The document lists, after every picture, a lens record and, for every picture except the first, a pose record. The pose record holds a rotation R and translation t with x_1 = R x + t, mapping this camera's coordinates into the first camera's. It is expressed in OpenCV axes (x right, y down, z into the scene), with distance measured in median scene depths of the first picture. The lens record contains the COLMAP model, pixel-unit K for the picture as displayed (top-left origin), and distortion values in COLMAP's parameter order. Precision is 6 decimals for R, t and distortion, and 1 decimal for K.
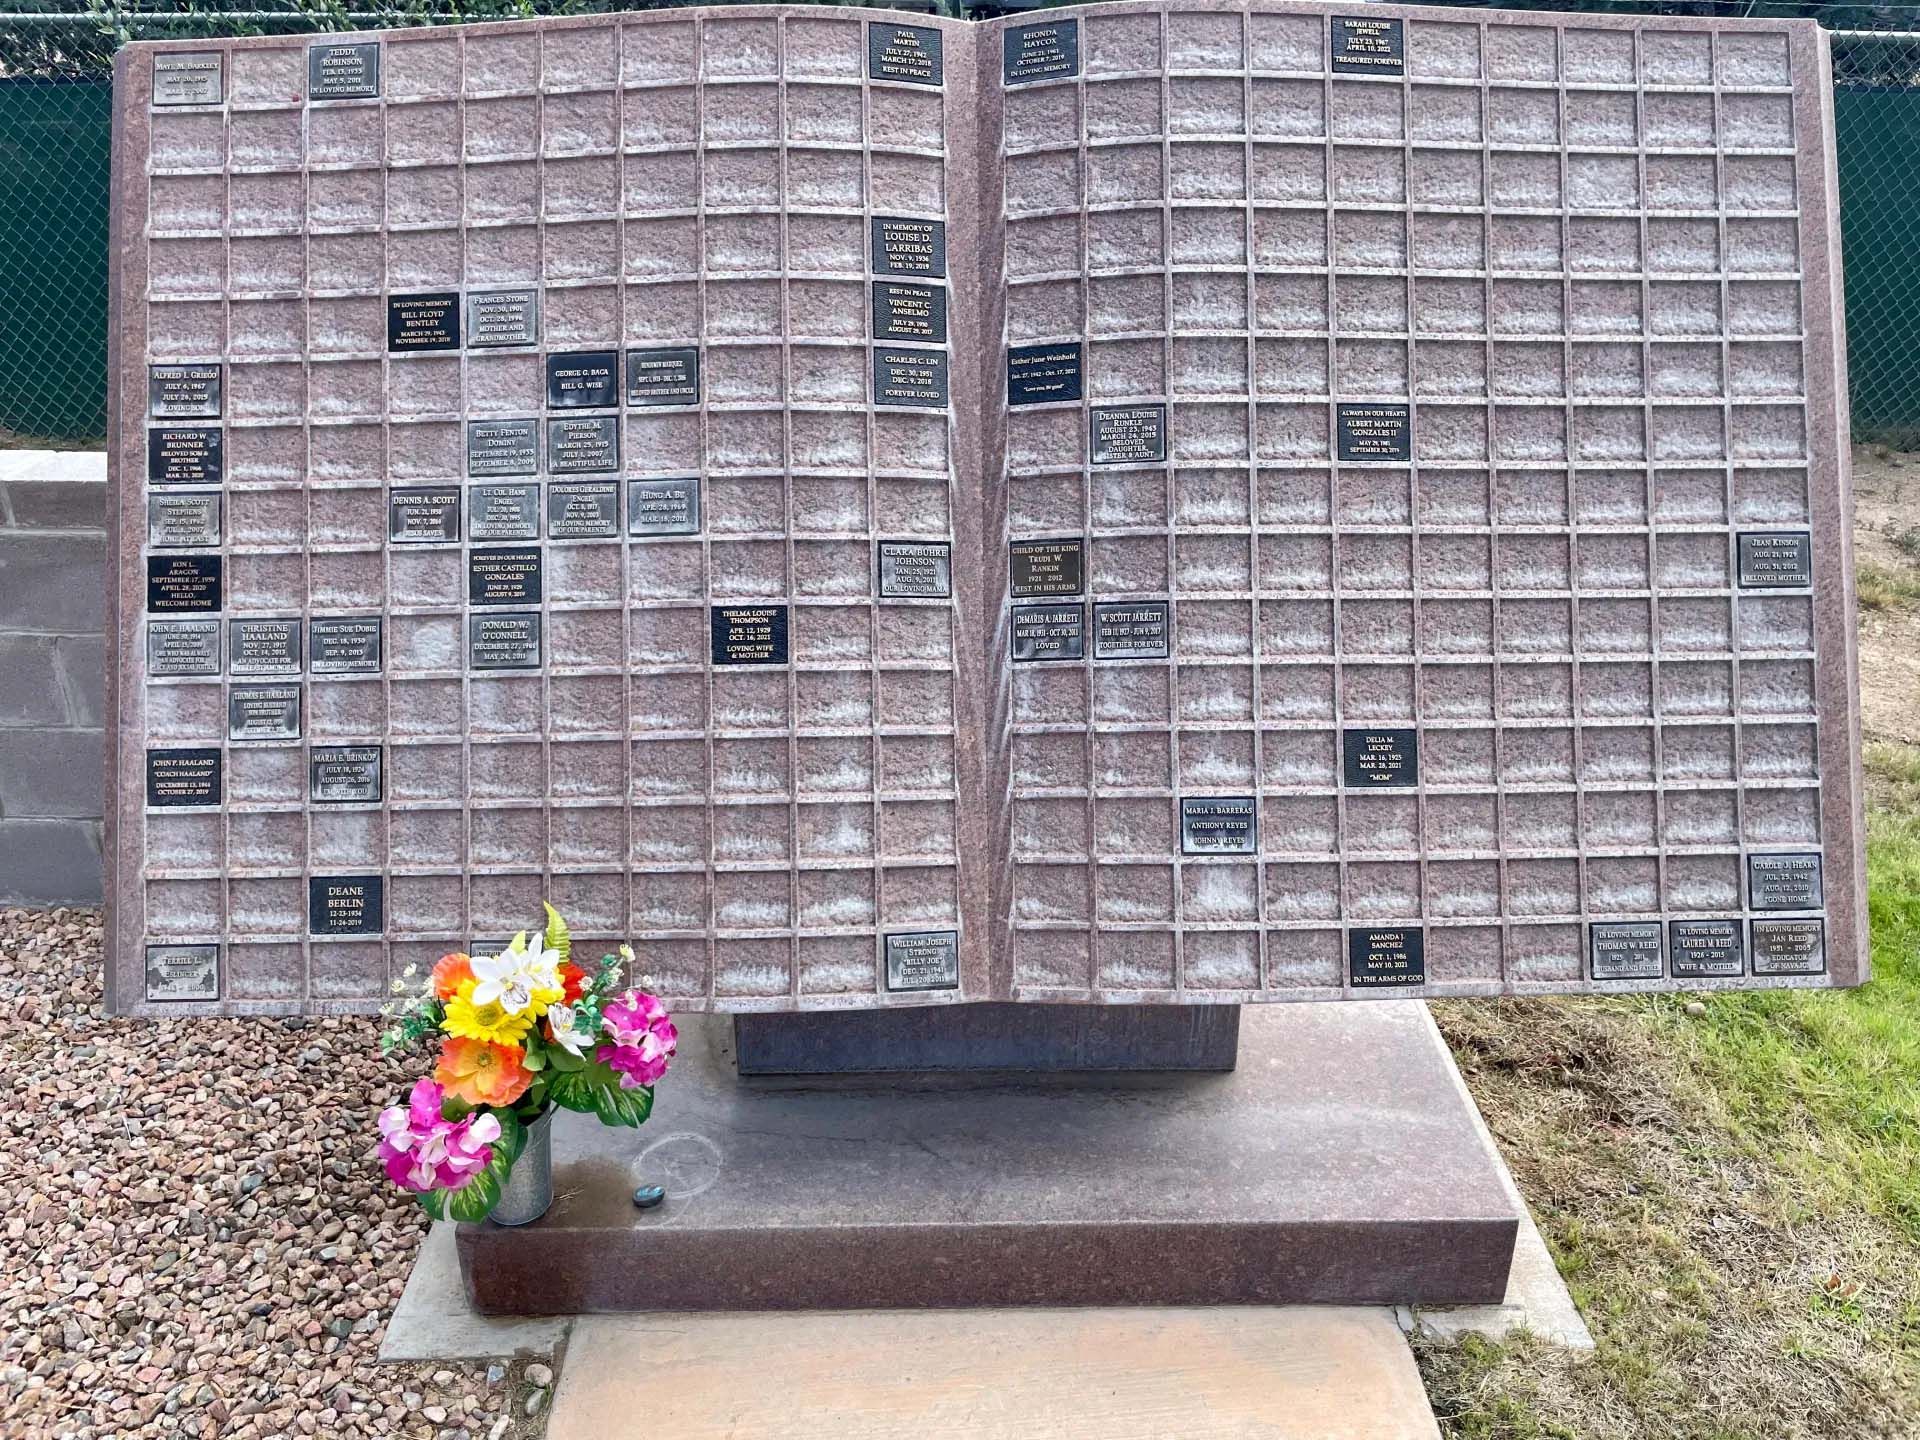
lens RADIAL K [[1489.3, 0, 960.0], [0, 1489.3, 720.0], [0, 0, 1]] dist [0.100460, -0.141703]
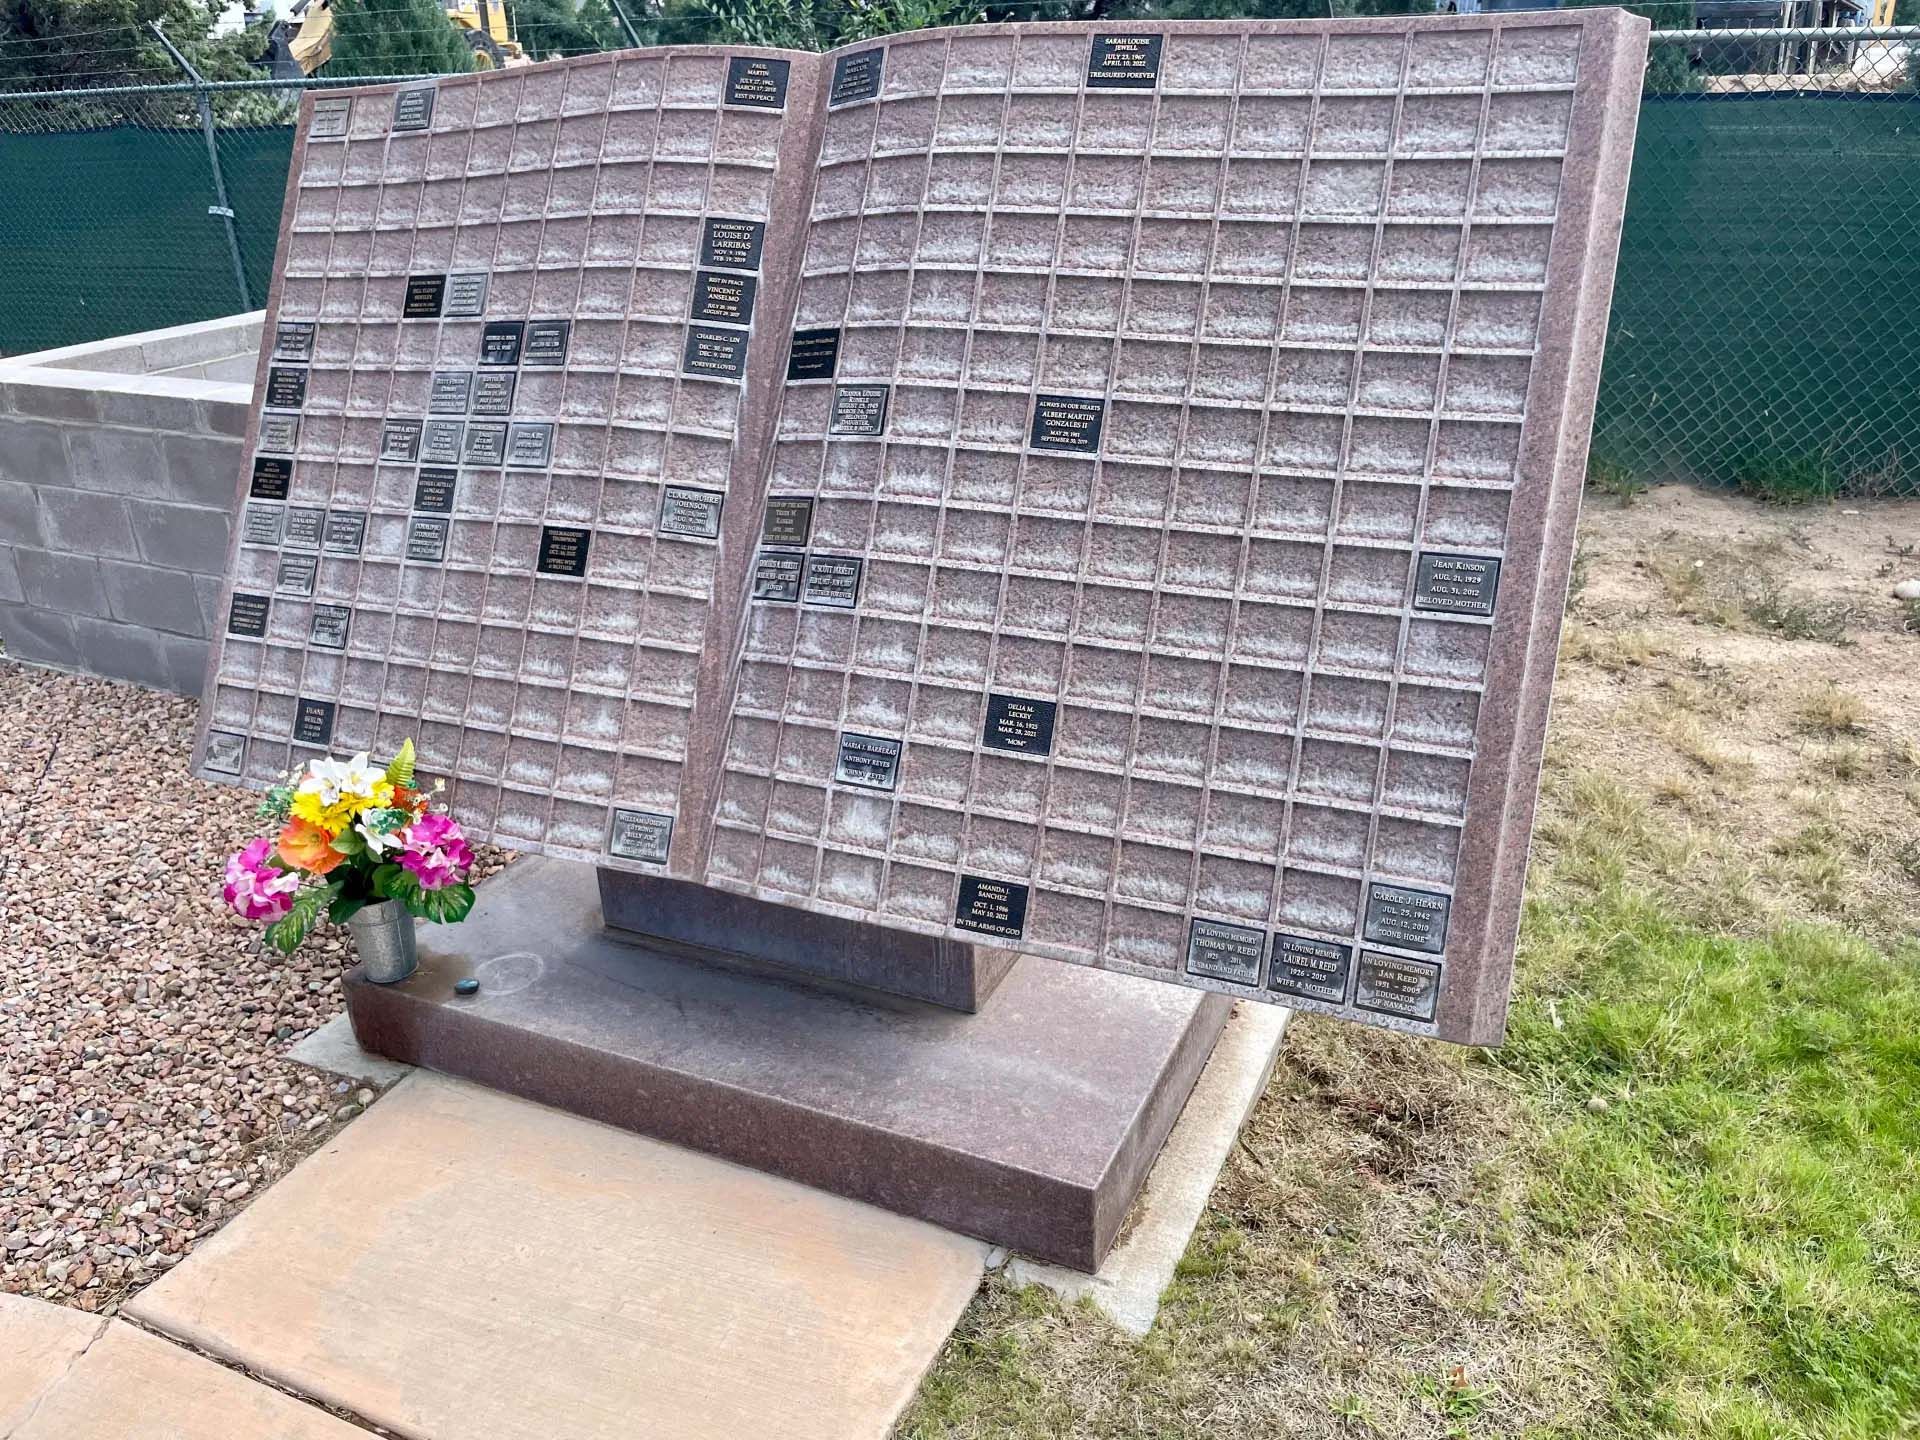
lens RADIAL K [[1489.3, 0, 960.0], [0, 1489.3, 720.0], [0, 0, 1]] dist [0.100460, -0.141703]
pose [[0.893188, 0.144460, -0.425849, 0.687077], [-0.152136, 0.988228, 0.016140, 0.011067], [0.423167, 0.050371, 0.904650, 0.018055]]
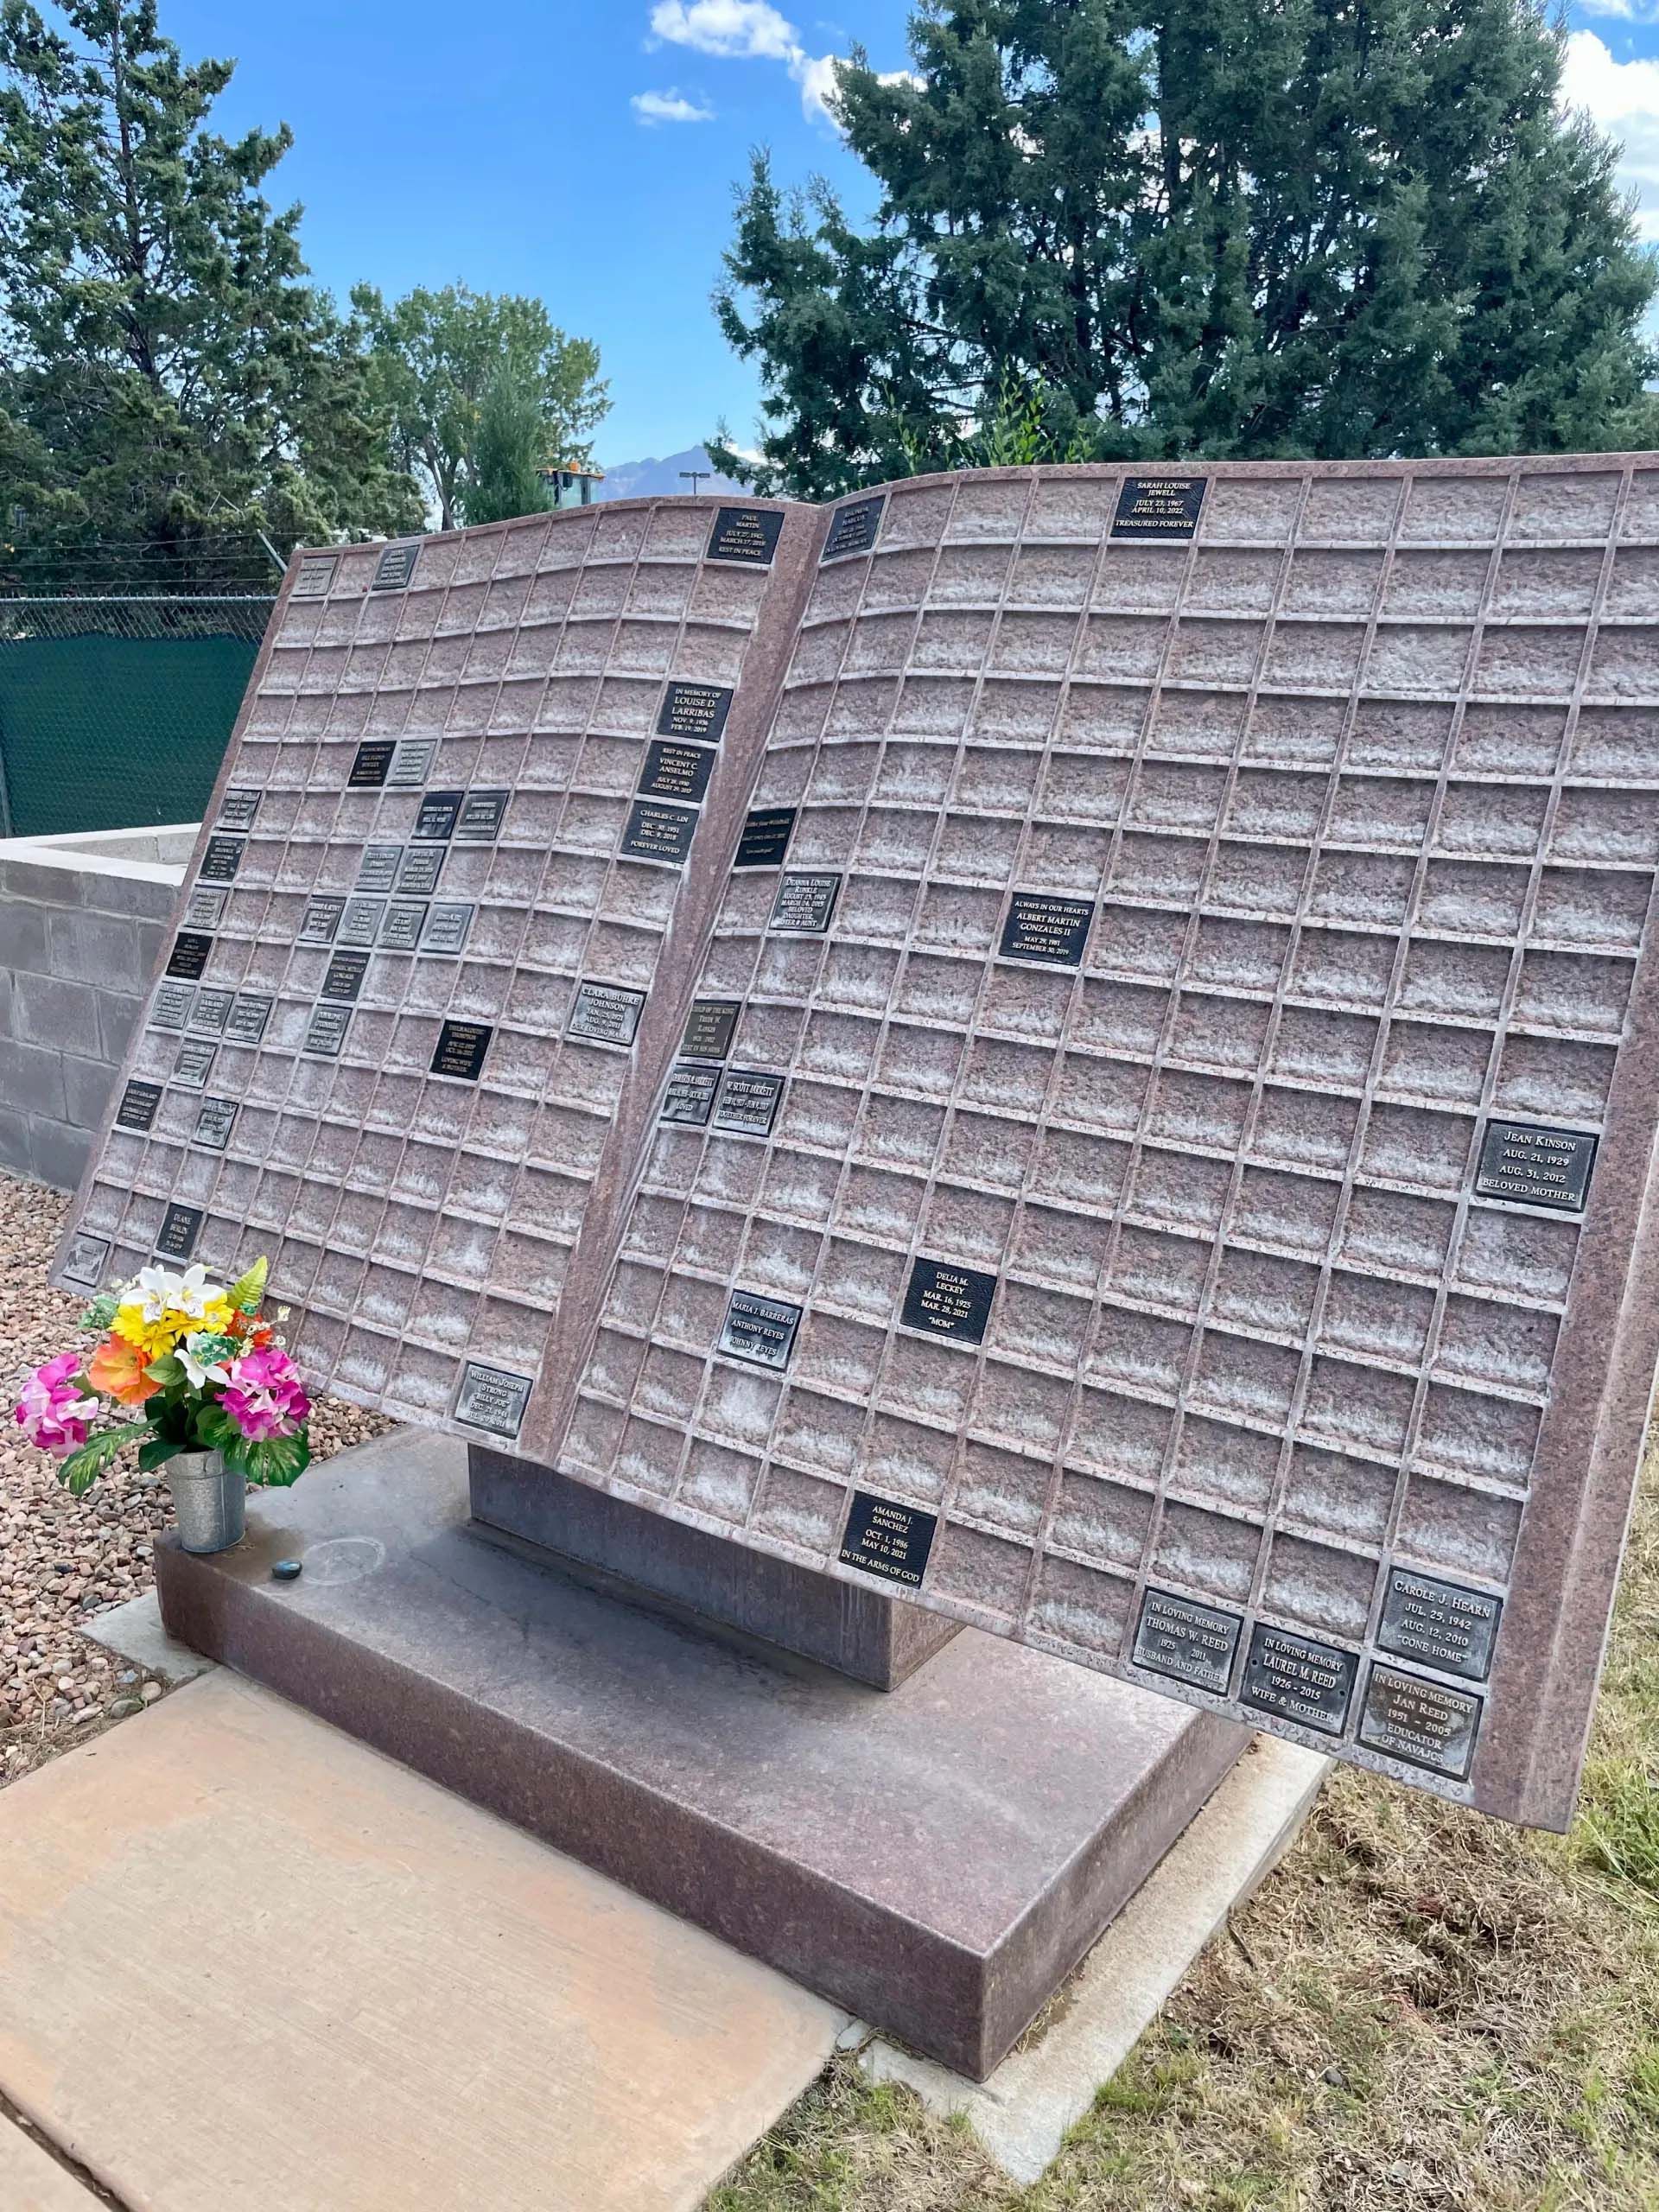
lens RADIAL K [[1715.8, 0, 829.1], [0, 1715.8, 1090.1], [0, 0, 1]] dist [0.100460, -0.141703]
pose [[0.797433, 0.149946, -0.584481, 0.756078], [-0.255402, 0.961461, -0.101798, 0.026607], [0.546691, 0.230454, 0.804997, 0.170889]]
